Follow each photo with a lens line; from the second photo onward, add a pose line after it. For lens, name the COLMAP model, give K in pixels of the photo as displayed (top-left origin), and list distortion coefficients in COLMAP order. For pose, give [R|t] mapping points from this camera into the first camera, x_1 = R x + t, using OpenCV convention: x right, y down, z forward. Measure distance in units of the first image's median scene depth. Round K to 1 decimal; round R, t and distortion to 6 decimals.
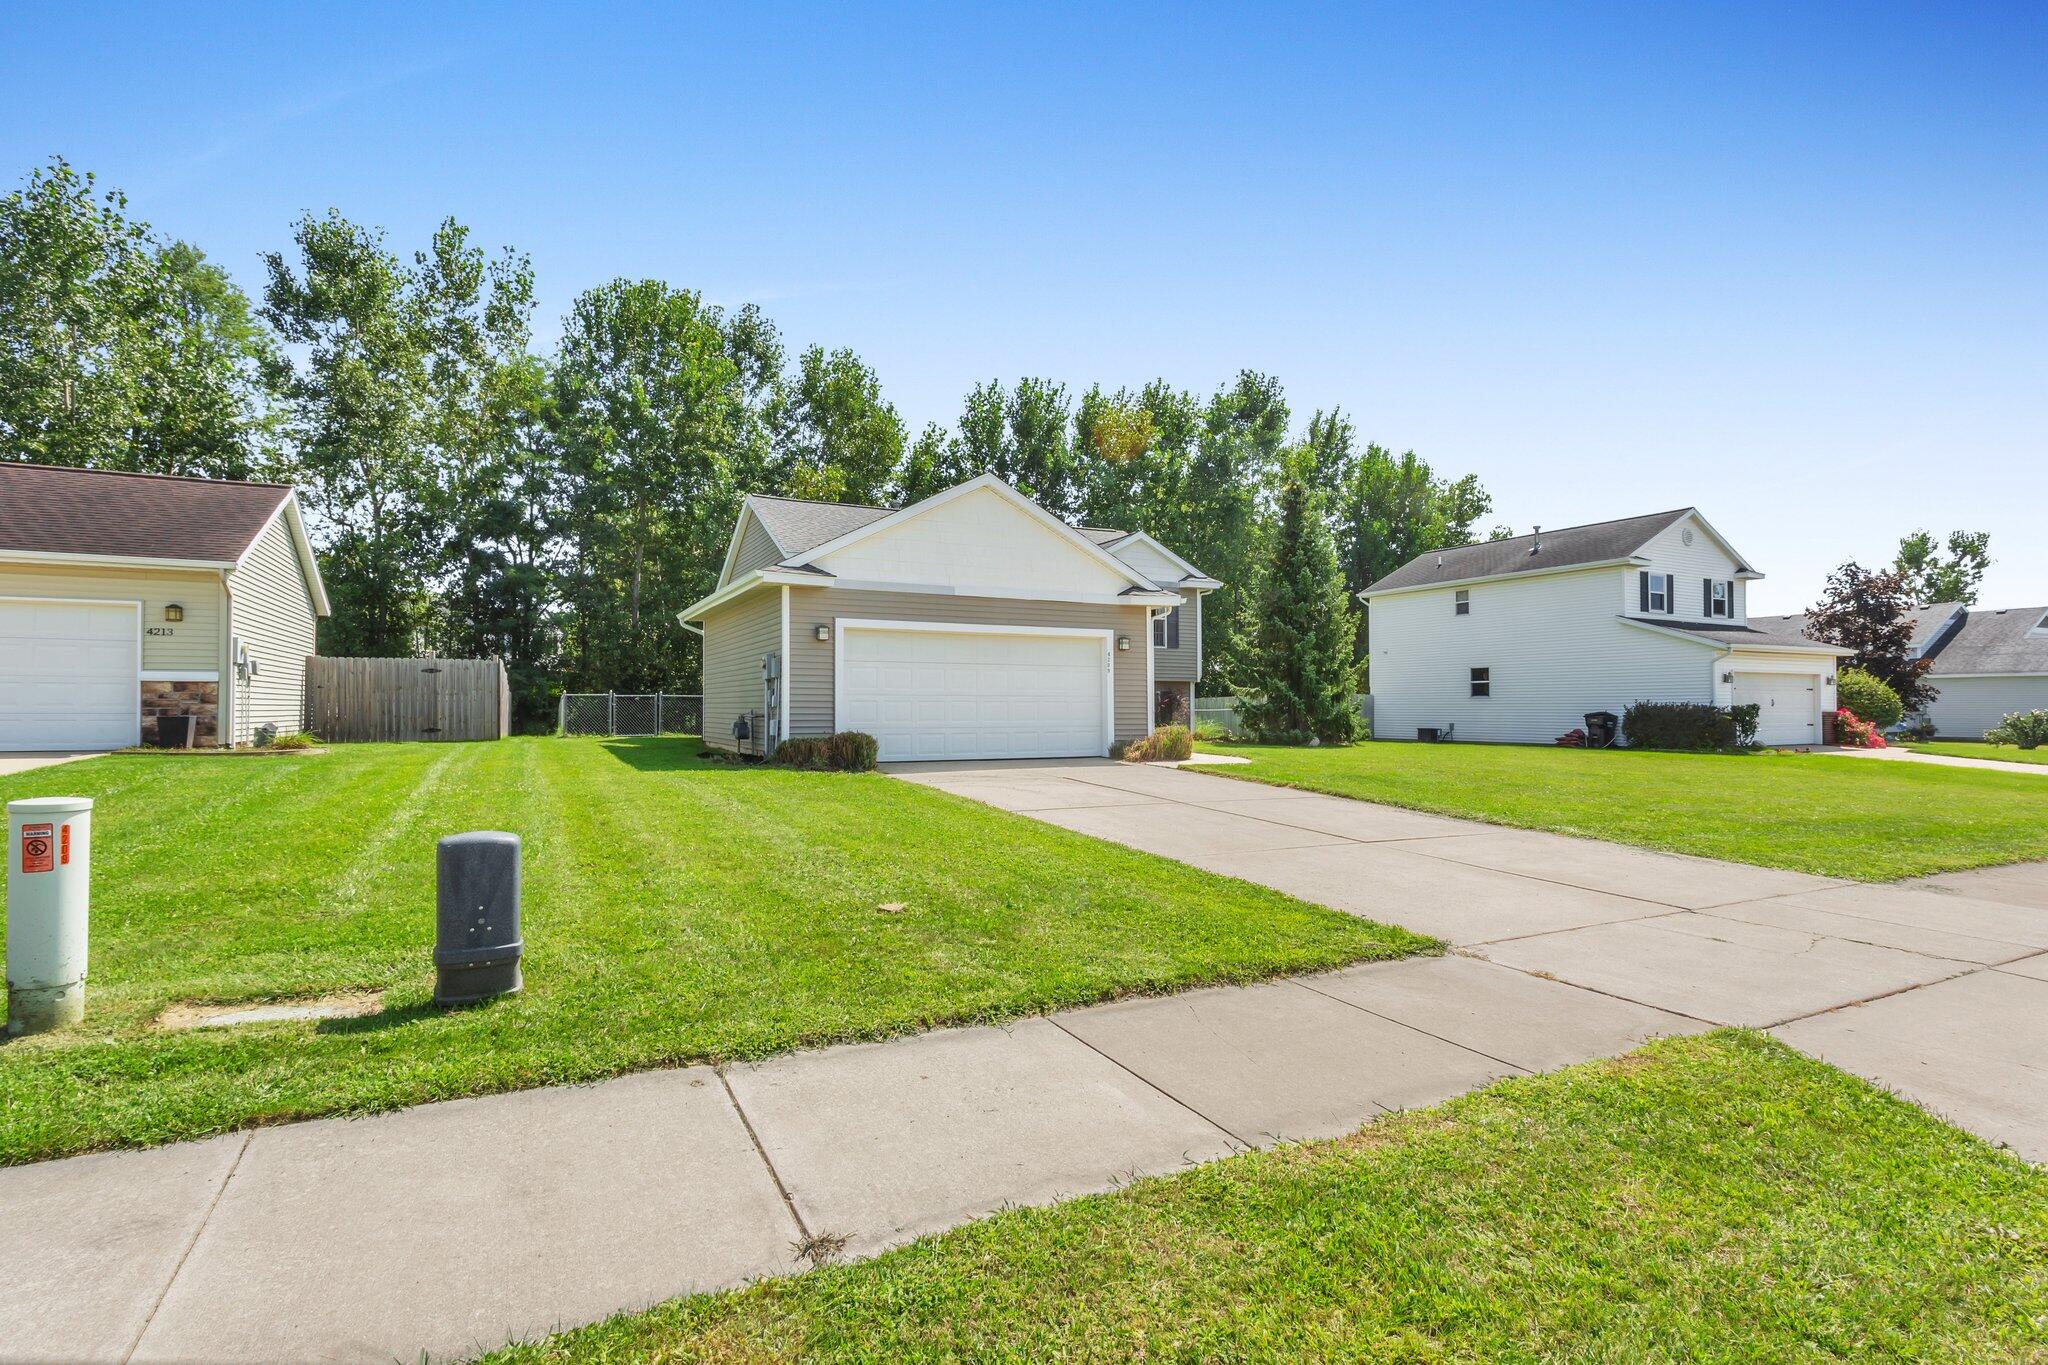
lens RADIAL K [[975.8, 0, 1024.0], [0, 975.8, 682.5], [0, 0, 1]] dist [-0.004107, 0.000673]
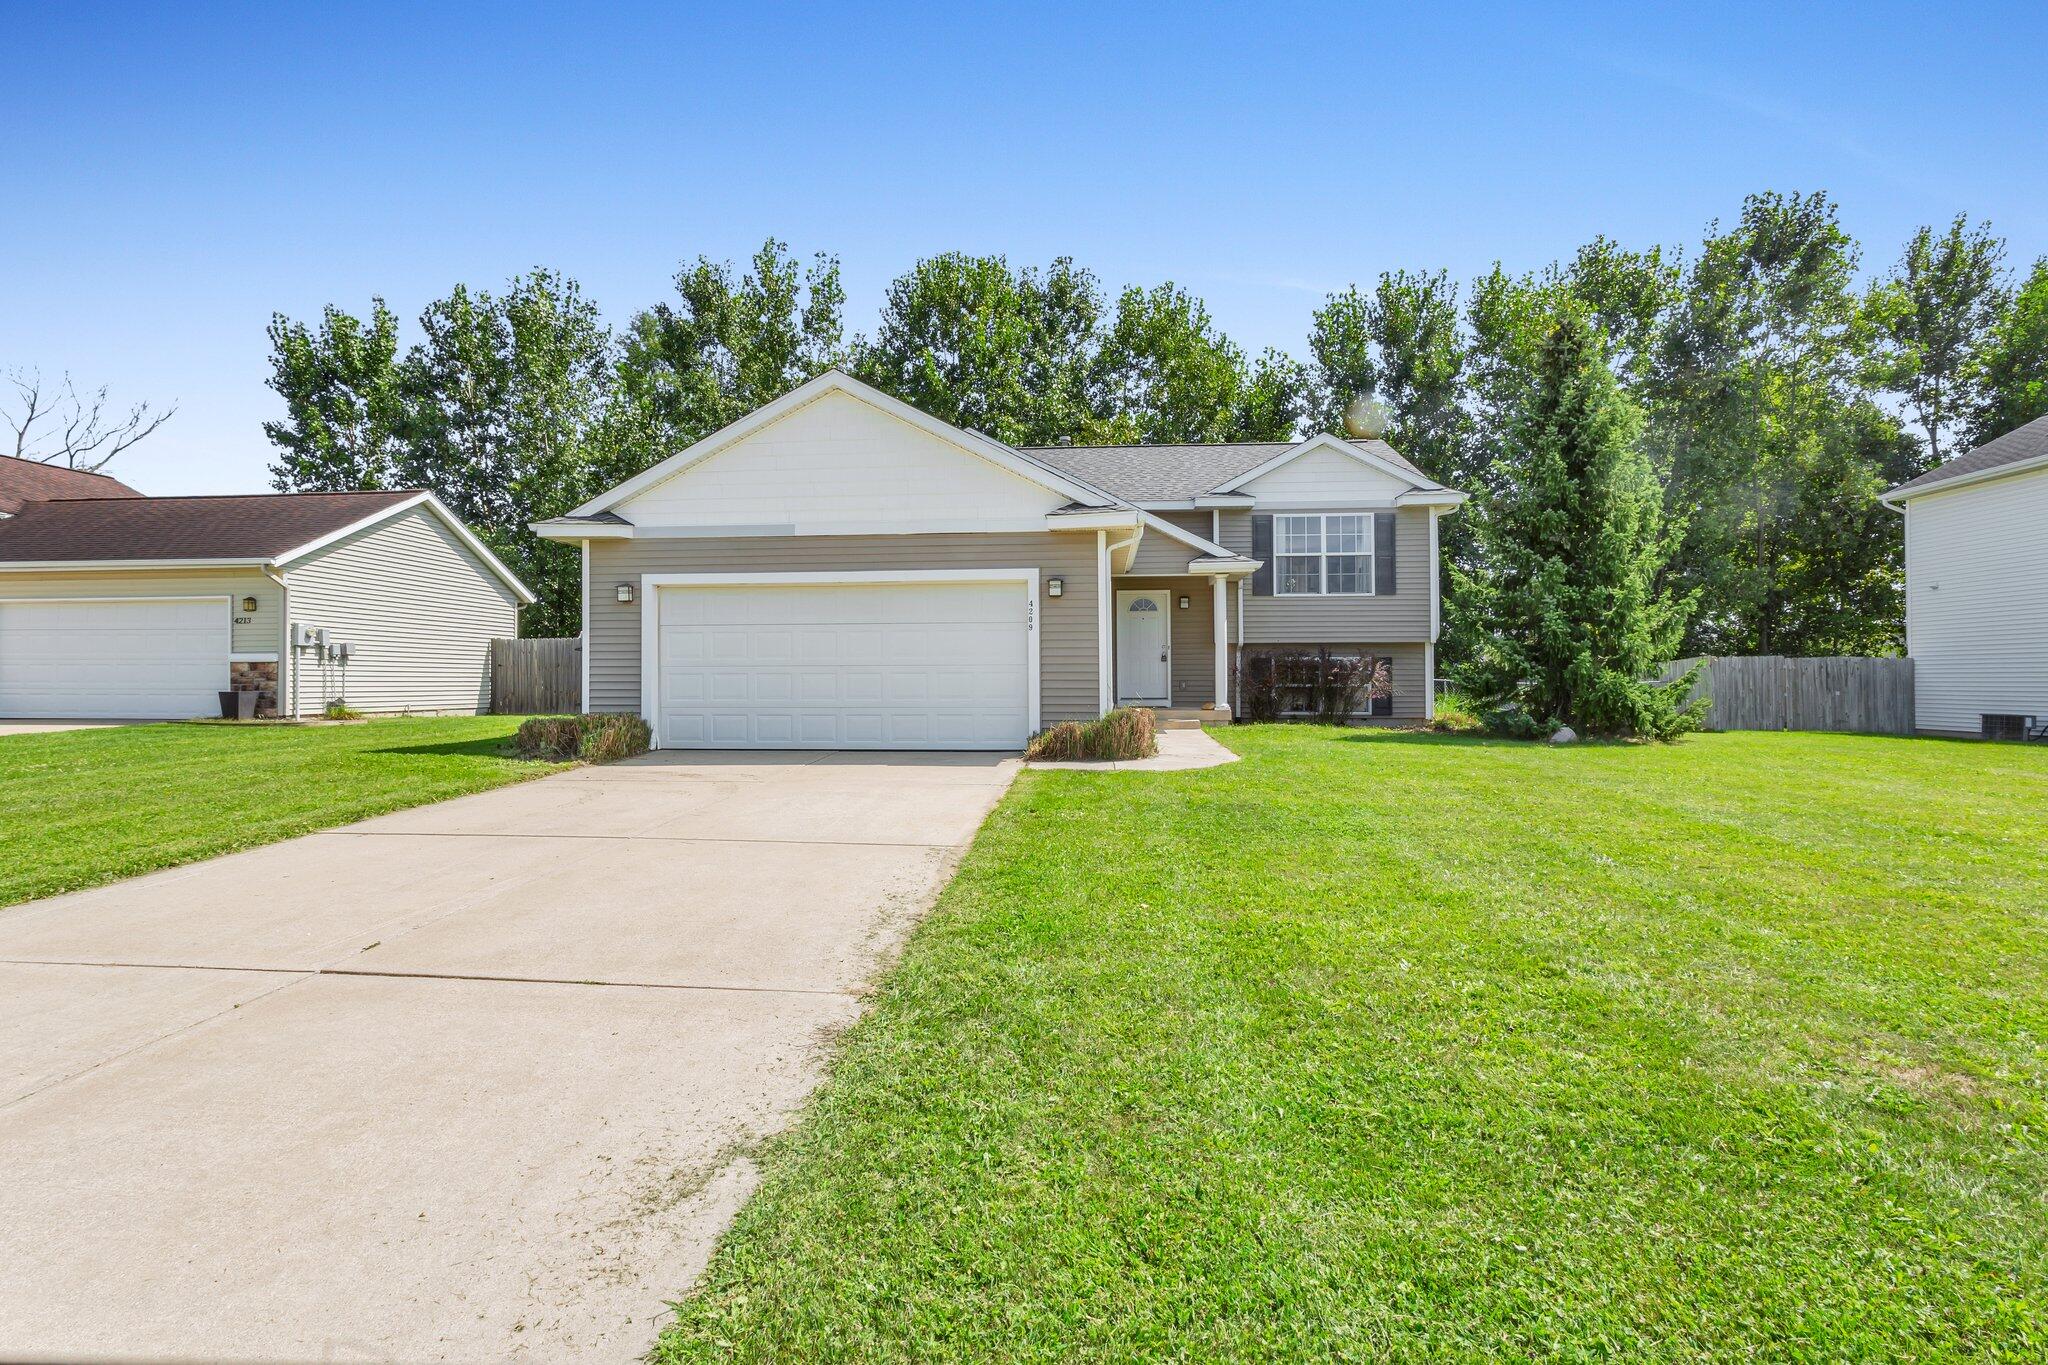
lens RADIAL K [[975.8, 0, 1024.0], [0, 975.8, 682.5], [0, 0, 1]] dist [-0.004107, 0.000673]
pose [[0.849753, -0.003999, -0.527166, 0.213863], [0.016627, 0.999677, 0.019218, 0.006436], [0.526919, -0.025095, 0.849545, 0.191521]]
